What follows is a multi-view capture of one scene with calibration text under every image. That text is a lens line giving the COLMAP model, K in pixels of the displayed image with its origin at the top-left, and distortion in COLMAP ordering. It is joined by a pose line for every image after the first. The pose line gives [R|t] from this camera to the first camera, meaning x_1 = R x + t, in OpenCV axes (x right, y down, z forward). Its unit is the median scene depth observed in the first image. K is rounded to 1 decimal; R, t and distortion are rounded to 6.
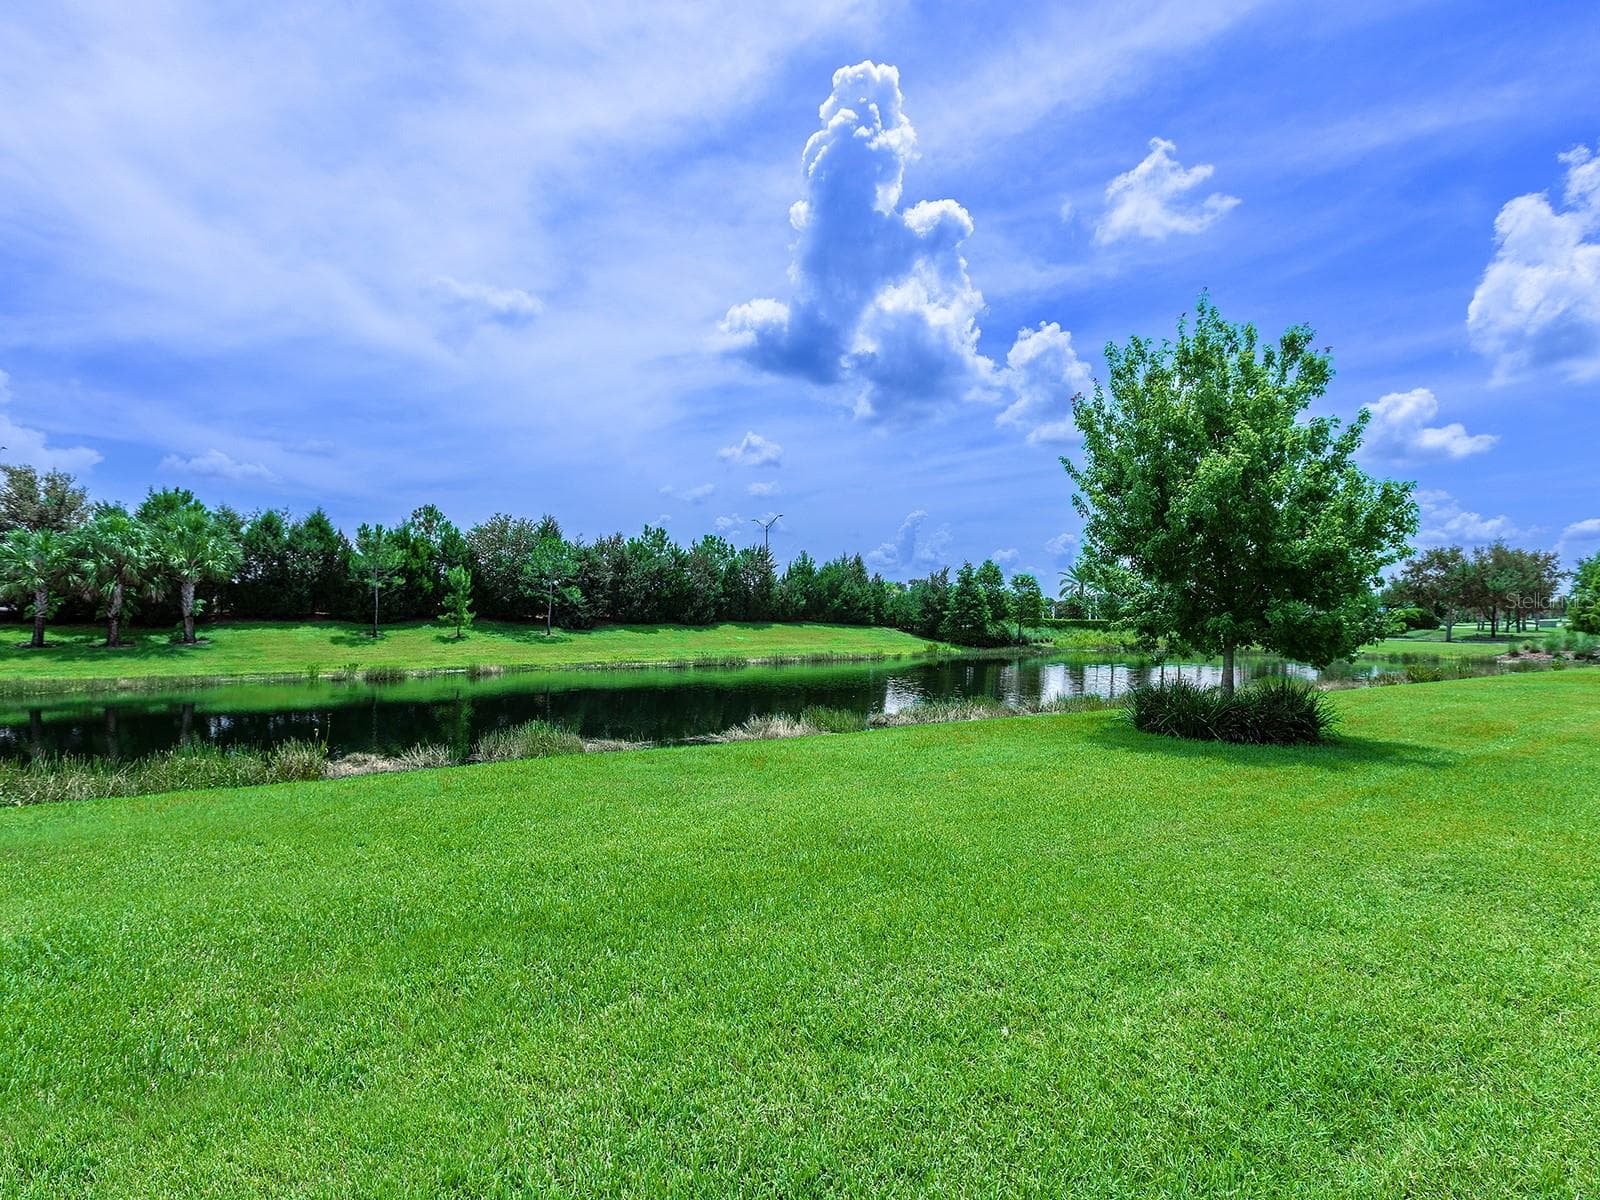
lens RADIAL K [[815.5, 0, 800.0], [0, 815.5, 600.0], [0, 0, 1]] dist [0.012919, 0.000904]
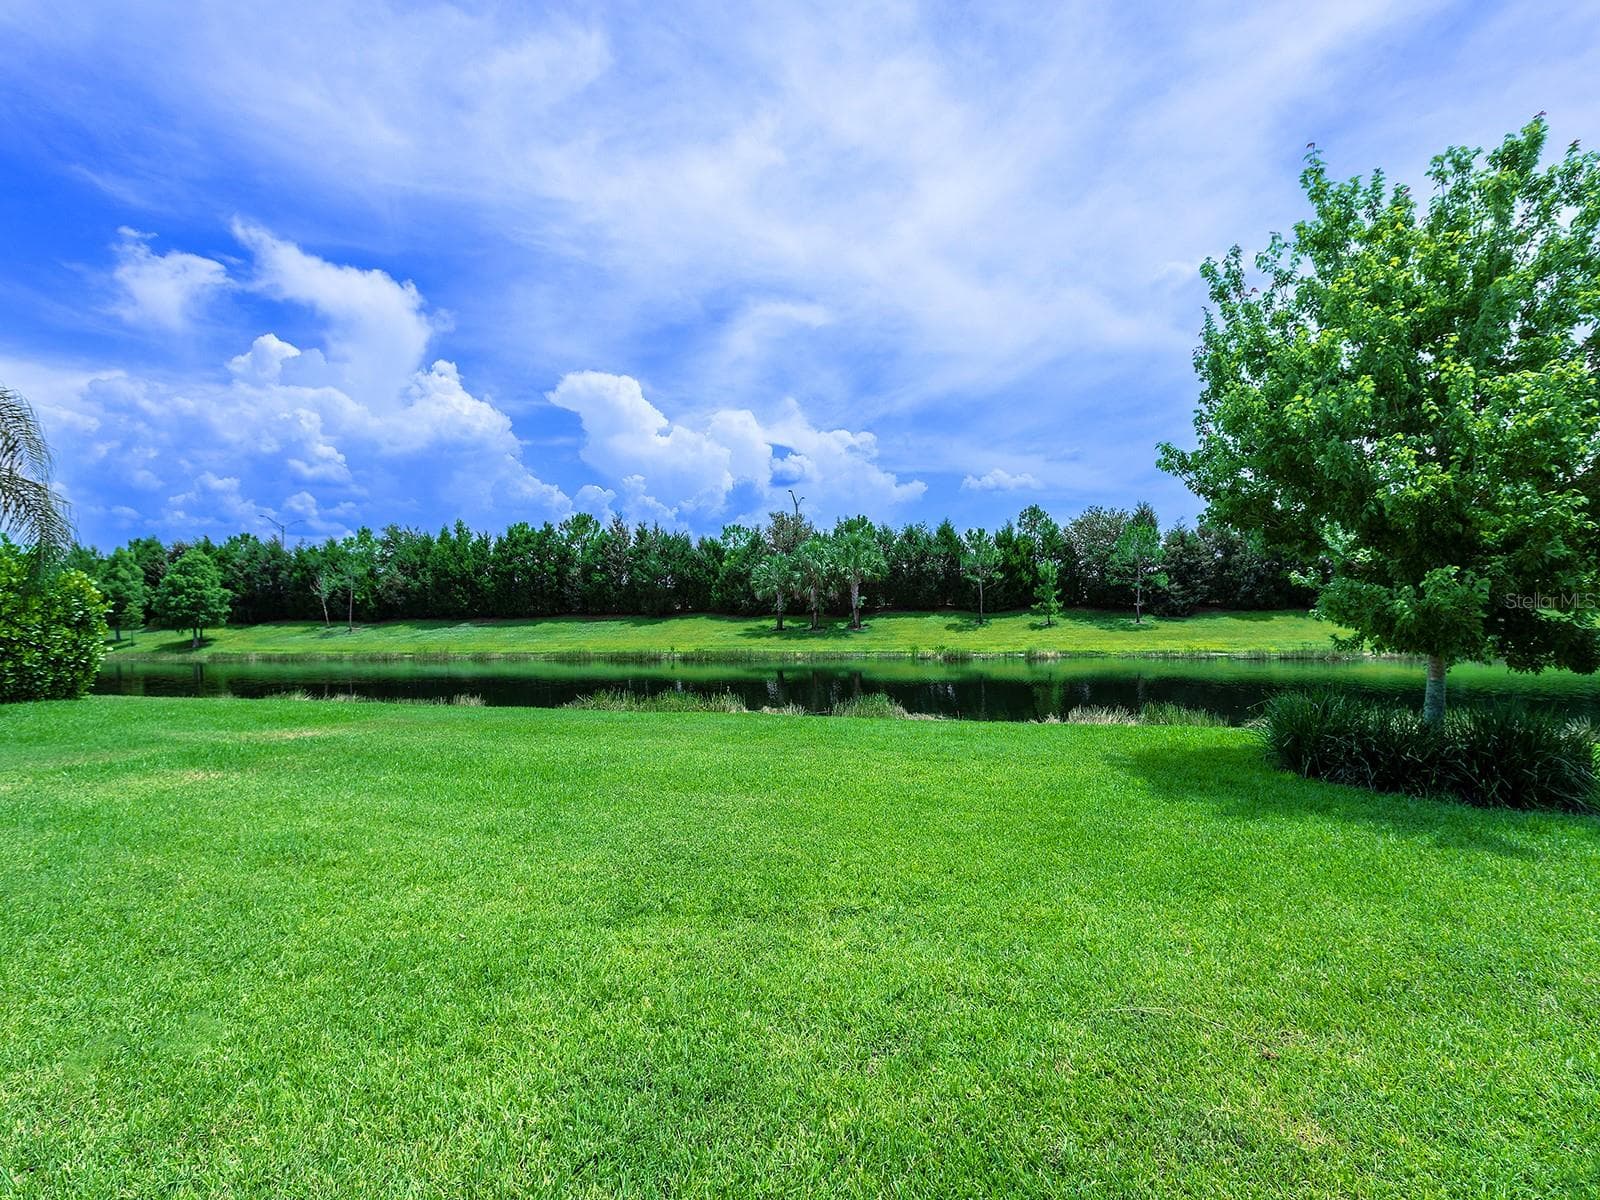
lens RADIAL K [[808.3, 0, 798.9], [0, 808.3, 590.0], [0, 0, 1]] dist [0.002324, 0.002023]
pose [[0.634608, -0.029090, -0.772287, 0.189104], [0.033077, 0.999398, -0.010464, -0.000306], [0.772126, -0.018904, 0.635188, 0.051863]]
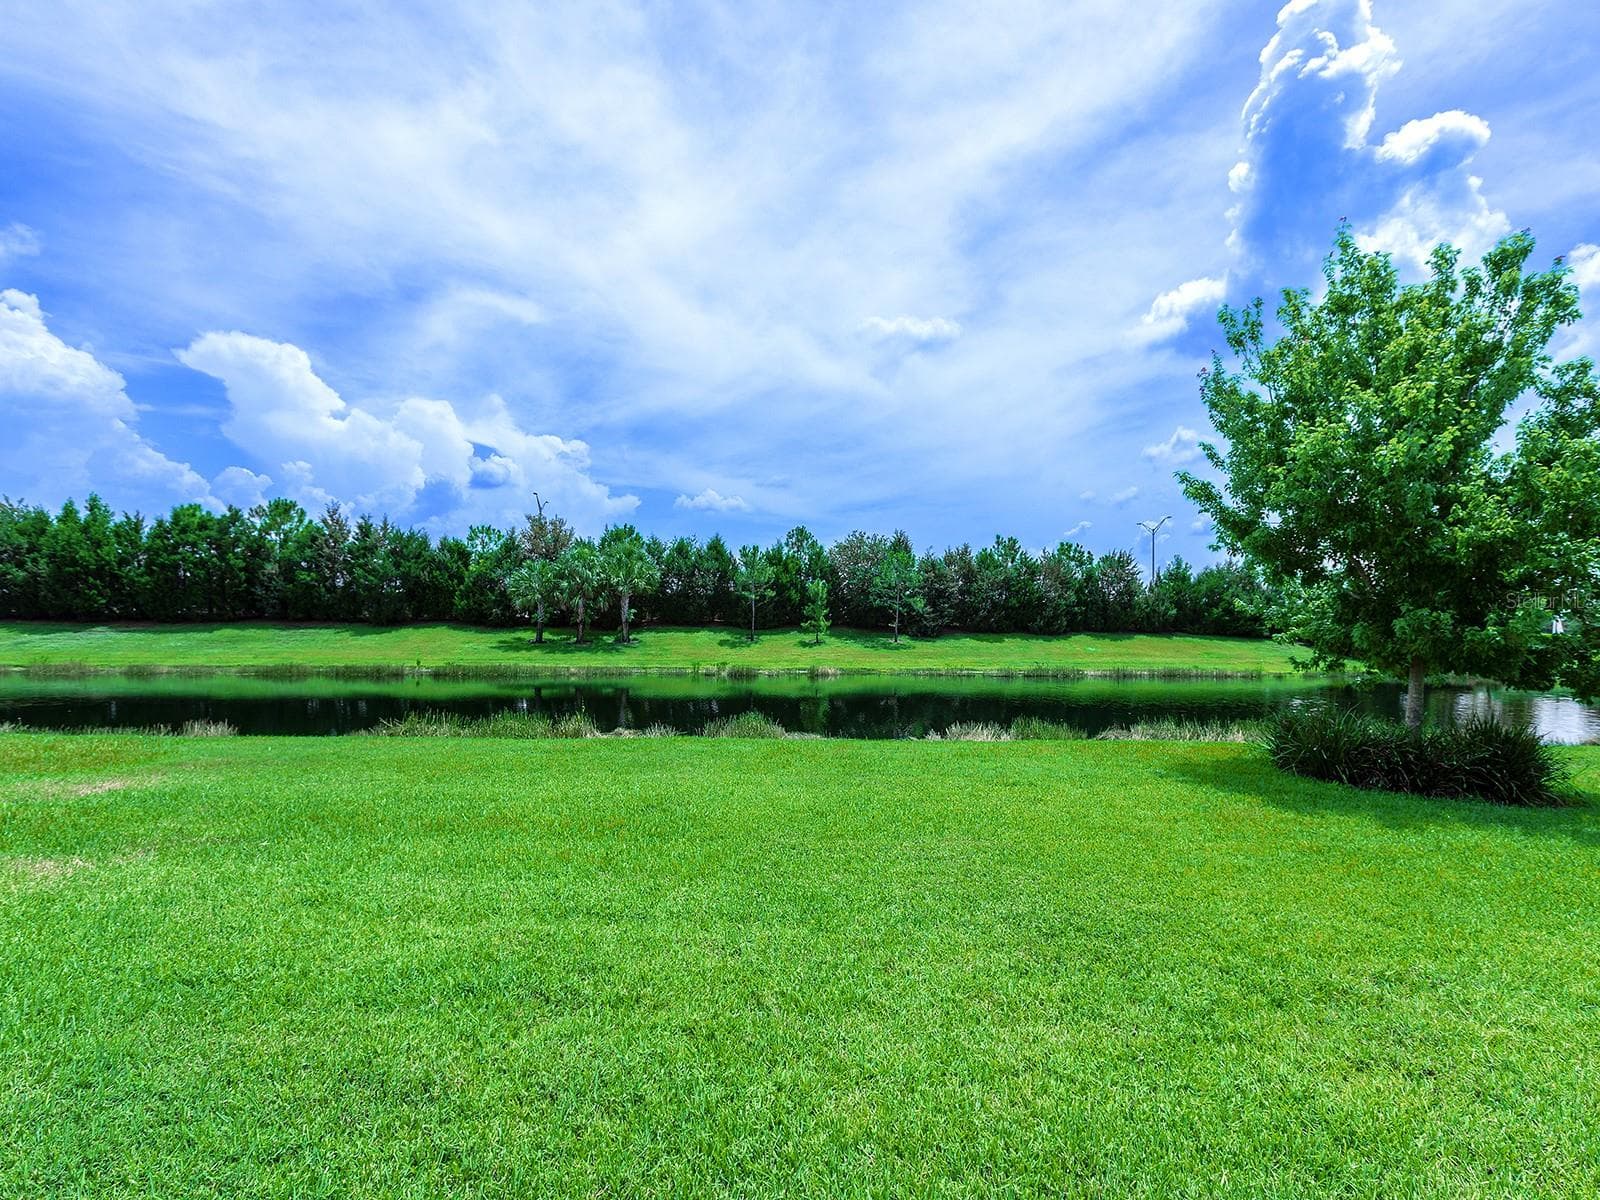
lens RADIAL K [[805.9, 0, 800.0], [0, 805.9, 600.0], [0, 0, 1]] dist [0.004287, 0.001272]
pose [[0.869594, -0.006246, -0.493729, 0.104329], [0.000578, 0.999932, -0.011632, -0.000119], [0.493768, 0.009829, 0.869538, 0.014714]]
